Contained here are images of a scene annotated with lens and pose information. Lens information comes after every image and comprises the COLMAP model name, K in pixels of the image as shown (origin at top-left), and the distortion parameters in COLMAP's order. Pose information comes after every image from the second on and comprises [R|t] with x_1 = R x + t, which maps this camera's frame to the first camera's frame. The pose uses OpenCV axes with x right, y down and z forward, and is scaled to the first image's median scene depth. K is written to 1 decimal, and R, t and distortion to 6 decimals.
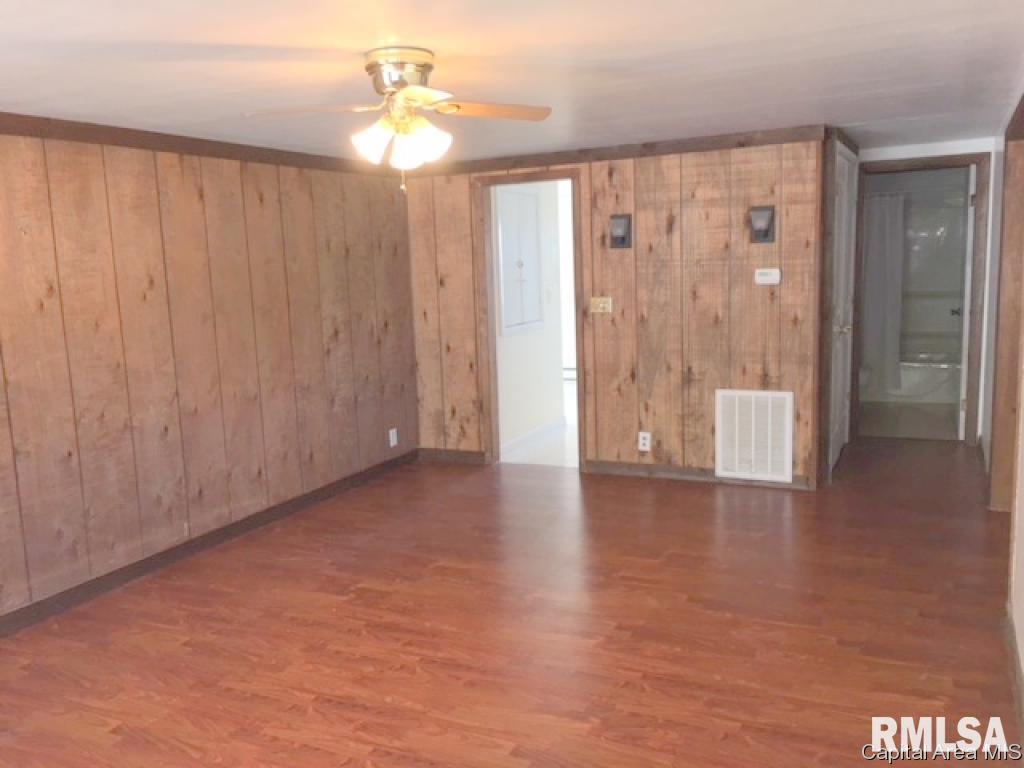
lens RADIAL K [[875.2, 0, 504.8], [0, 875.2, 386.1], [0, 0, 1]] dist [0.070470, -0.111728]
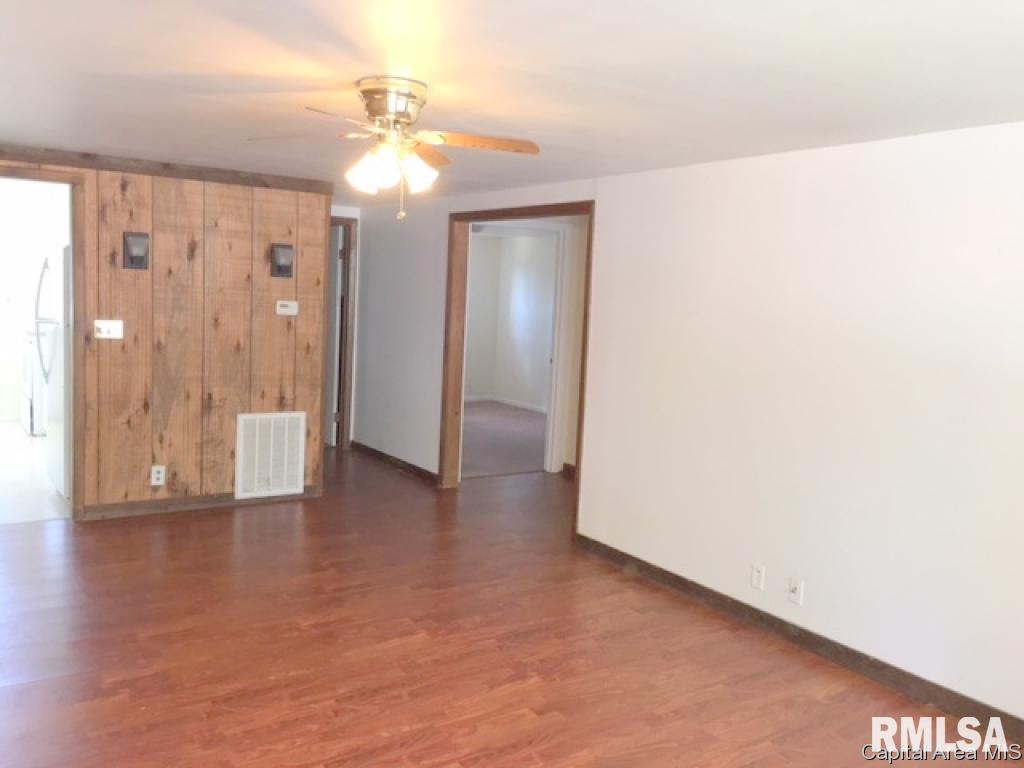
lens RADIAL K [[875.2, 0, 504.8], [0, 875.2, 386.1], [0, 0, 1]] dist [0.070470, -0.111728]
pose [[0.492907, -0.032223, 0.869485, -0.502604], [0.062333, 0.998054, 0.001651, -0.011472], [-0.867847, 0.053384, 0.493956, 0.215660]]
